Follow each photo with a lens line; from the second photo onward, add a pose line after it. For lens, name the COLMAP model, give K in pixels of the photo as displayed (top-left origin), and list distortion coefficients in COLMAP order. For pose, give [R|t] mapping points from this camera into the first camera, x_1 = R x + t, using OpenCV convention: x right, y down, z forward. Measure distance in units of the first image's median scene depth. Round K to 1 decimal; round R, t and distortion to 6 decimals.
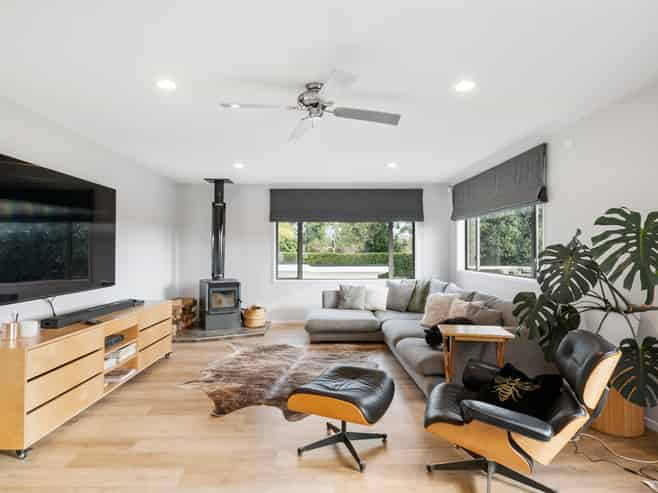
lens RADIAL K [[400.5, 0, 329.0], [0, 400.5, 246.5], [0, 0, 1]] dist [0.022342, -0.000350]
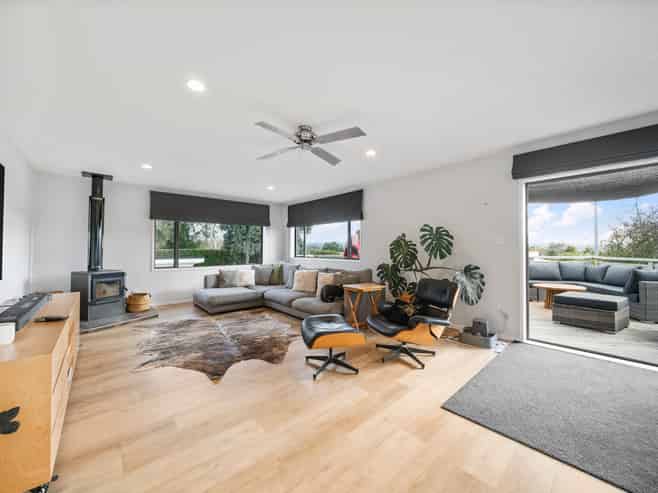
lens RADIAL K [[257.0, 0, 329.0], [0, 257.0, 246.5], [0, 0, 1]] dist [-0.000182, -0.000037]
pose [[0.756589, 0.007138, 0.653852, -0.267550], [-0.008704, 0.999962, -0.000845, 0.014881], [-0.653833, -0.005052, 0.756622, 0.108107]]
